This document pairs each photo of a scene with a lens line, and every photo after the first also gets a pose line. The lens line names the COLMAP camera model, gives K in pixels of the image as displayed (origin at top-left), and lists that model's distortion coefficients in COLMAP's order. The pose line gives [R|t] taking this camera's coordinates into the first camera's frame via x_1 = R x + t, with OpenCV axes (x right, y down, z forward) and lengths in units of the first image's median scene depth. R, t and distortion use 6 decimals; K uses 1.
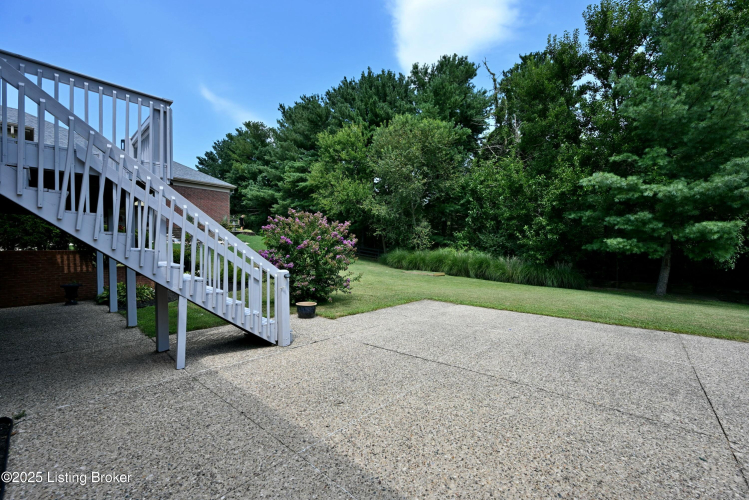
lens RADIAL K [[293.7, 0, 372.7], [0, 293.7, 250.3], [0, 0, 1]] dist [0.000090, -0.000212]
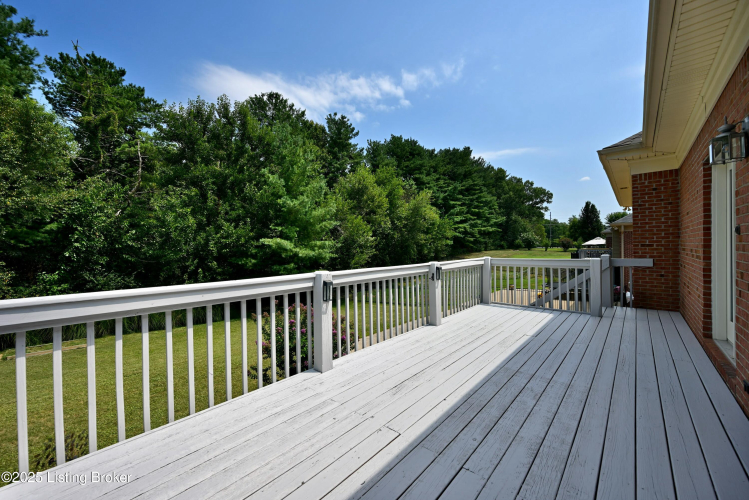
lens RADIAL K [[291.0, 0, 372.6], [0, 291.0, 251.1], [0, 0, 1]] dist [-0.003034, -0.000392]
pose [[0.018884, 0.002562, 0.999818, -0.334258], [0.028756, 0.999582, -0.003104, -0.082958], [-0.999408, 0.028809, 0.018802, 0.225620]]
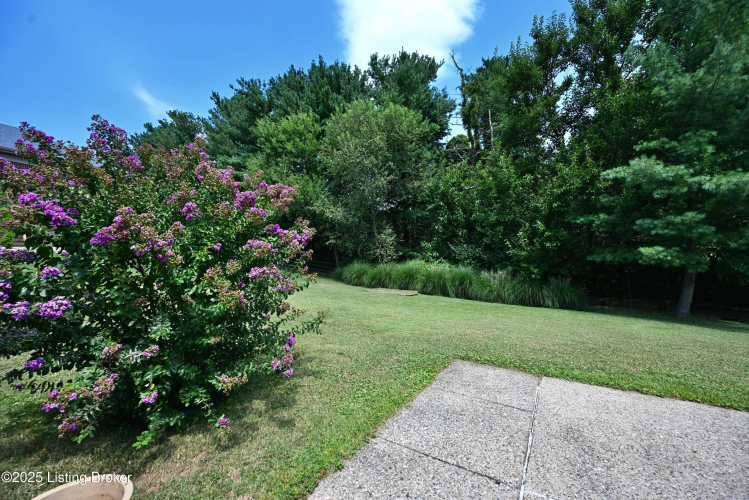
lens RADIAL K [[291.0, 0, 372.6], [0, 291.0, 251.1], [0, 0, 1]] dist [-0.003034, -0.000392]
pose [[0.983509, 0.009664, 0.180601, -0.014181], [-0.001368, 0.998940, -0.046004, 0.003378], [-0.180855, 0.044998, 0.982480, 0.181434]]
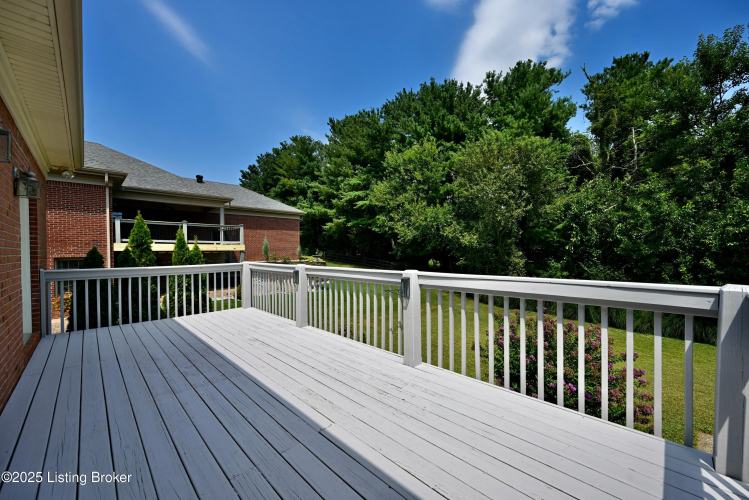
lens RADIAL K [[291.0, 0, 372.6], [0, 291.0, 251.1], [0, 0, 1]] dist [-0.003034, -0.000392]
pose [[0.997289, -0.001868, -0.073565, -0.176457], [0.001372, 0.999976, -0.006792, -0.082840], [0.073576, 0.006673, 0.997267, 0.083788]]
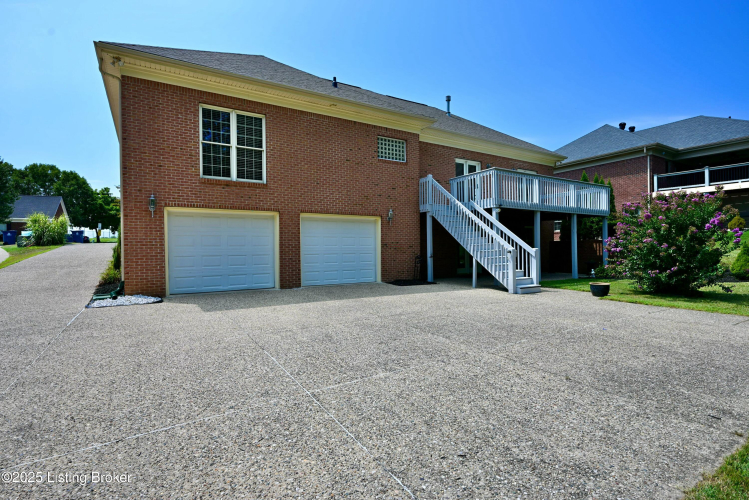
lens RADIAL K [[363.5, 0, 374.5], [0, 363.5, 250.0], [0, 0, 1]] dist [0.000949, -0.000138]
pose [[-0.291397, 0.010158, -0.956548, 0.344244], [0.001100, 0.999947, 0.010284, 0.017579], [0.956602, 0.001944, -0.291392, 0.131747]]
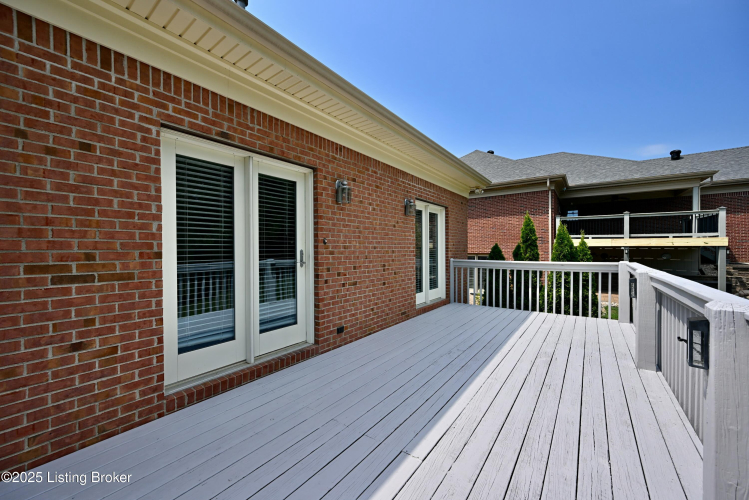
lens RADIAL K [[291.0, 0, 372.6], [0, 291.0, 251.1], [0, 0, 1]] dist [-0.003034, -0.000392]
pose [[0.086056, 0.015562, -0.996169, -0.134420], [-0.007017, 0.999863, 0.015014, -0.083724], [0.996266, 0.005698, 0.086153, 0.139507]]
